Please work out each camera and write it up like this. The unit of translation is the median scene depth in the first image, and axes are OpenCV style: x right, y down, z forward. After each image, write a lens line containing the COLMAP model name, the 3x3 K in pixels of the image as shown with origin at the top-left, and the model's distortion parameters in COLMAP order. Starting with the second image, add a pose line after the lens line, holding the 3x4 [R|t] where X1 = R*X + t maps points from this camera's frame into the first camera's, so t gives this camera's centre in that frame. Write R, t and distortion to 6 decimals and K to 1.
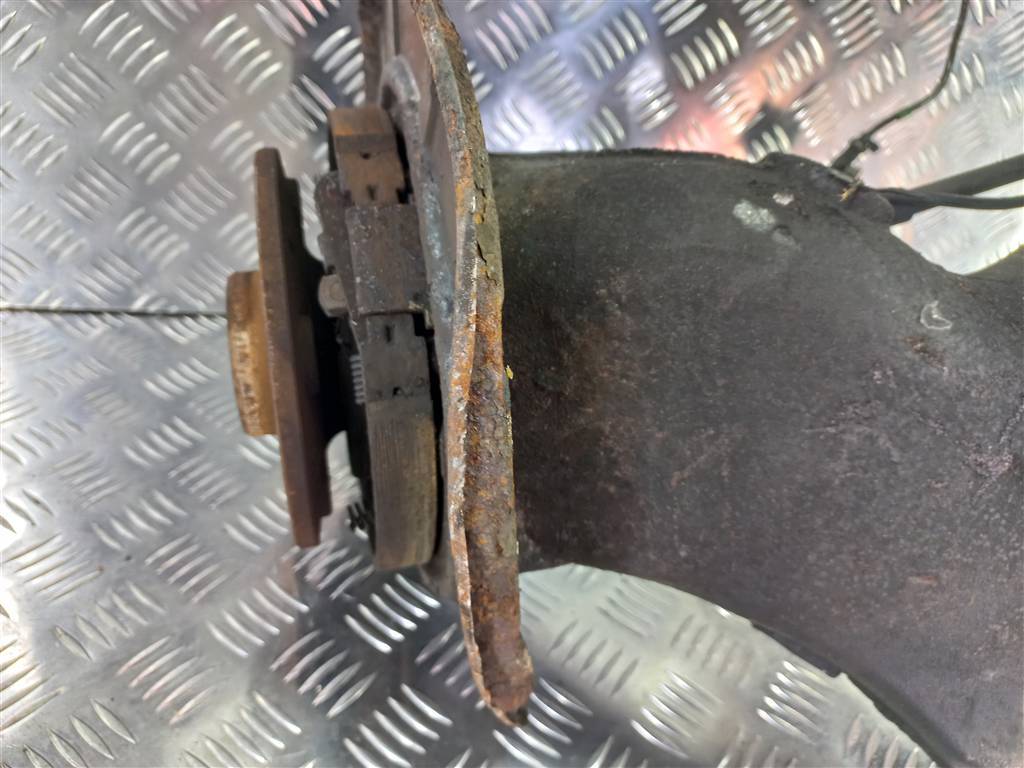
lens RADIAL K [[746.3, 0, 511.1], [0, 746.3, 383.4], [0, 0, 1]] dist [0.028688, -0.002749]
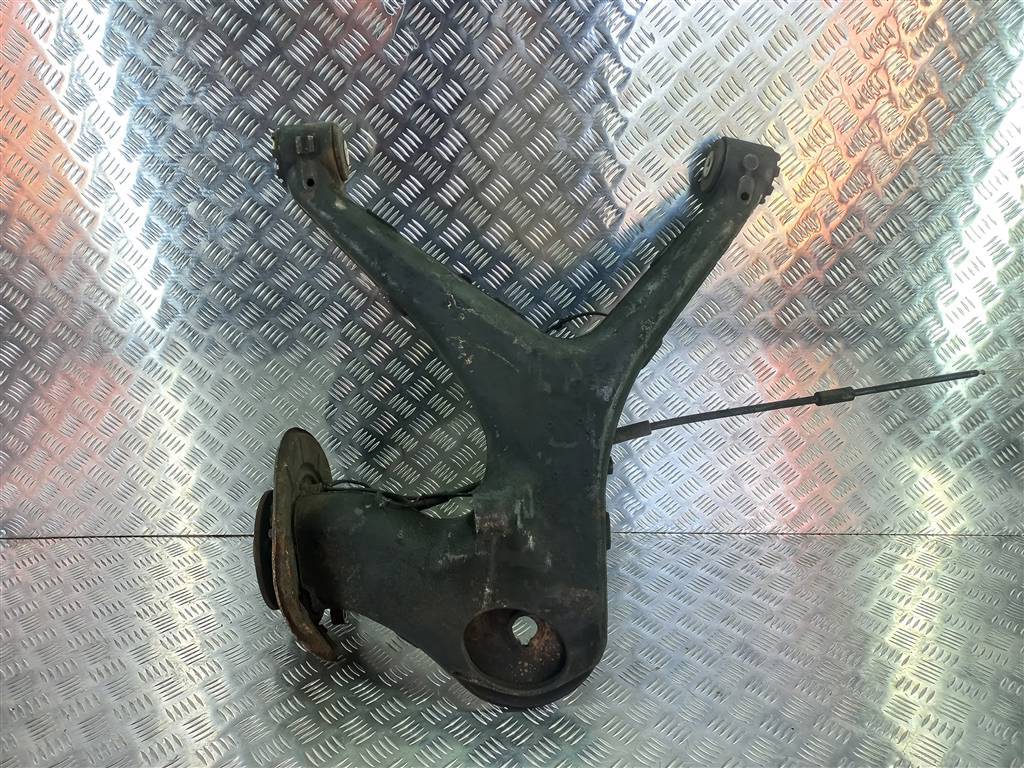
lens RADIAL K [[746.3, 0, 507.0], [0, 746.3, 390.1], [0, 0, 1]] dist [0.028688, -0.002749]
pose [[0.970661, -0.077857, -0.227498, 2.006073], [0.019427, 0.968427, -0.248538, 0.160612], [0.239665, 0.236827, 0.941527, -2.702232]]
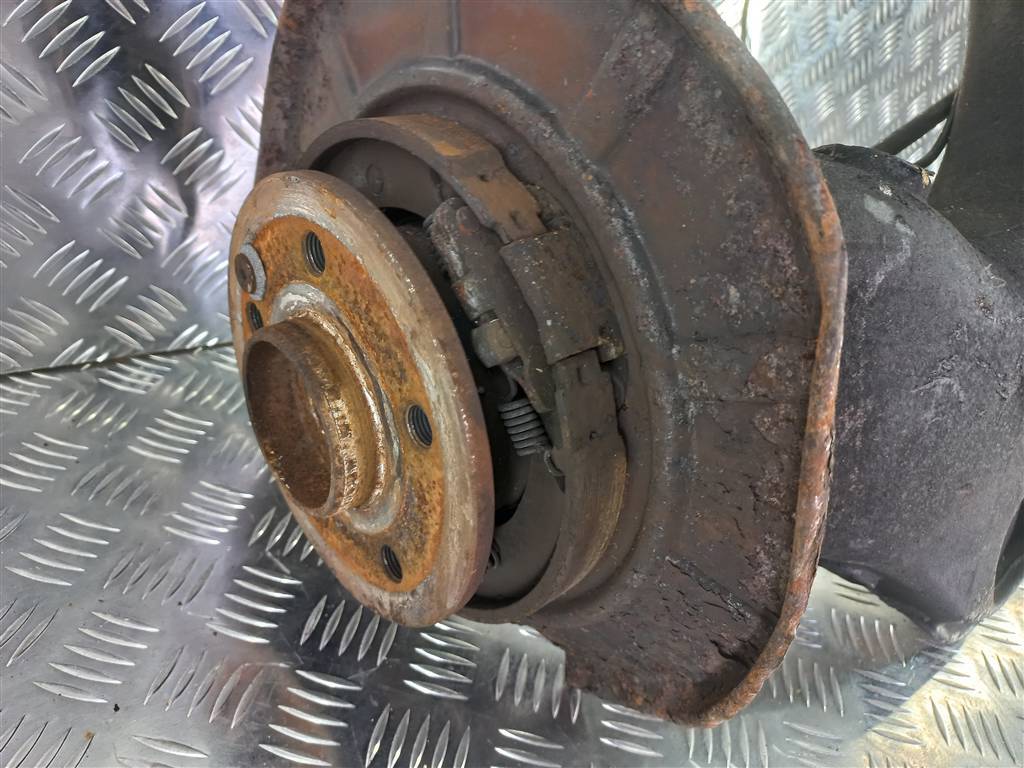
lens RADIAL K [[746.3, 0, 507.4], [0, 746.3, 378.6], [0, 0, 1]] dist [0.028688, -0.002749]
pose [[0.899472, -0.188229, 0.394360, -0.608126], [0.166645, 0.982025, 0.088632, -0.159503], [-0.403954, -0.014004, 0.914672, 0.201866]]
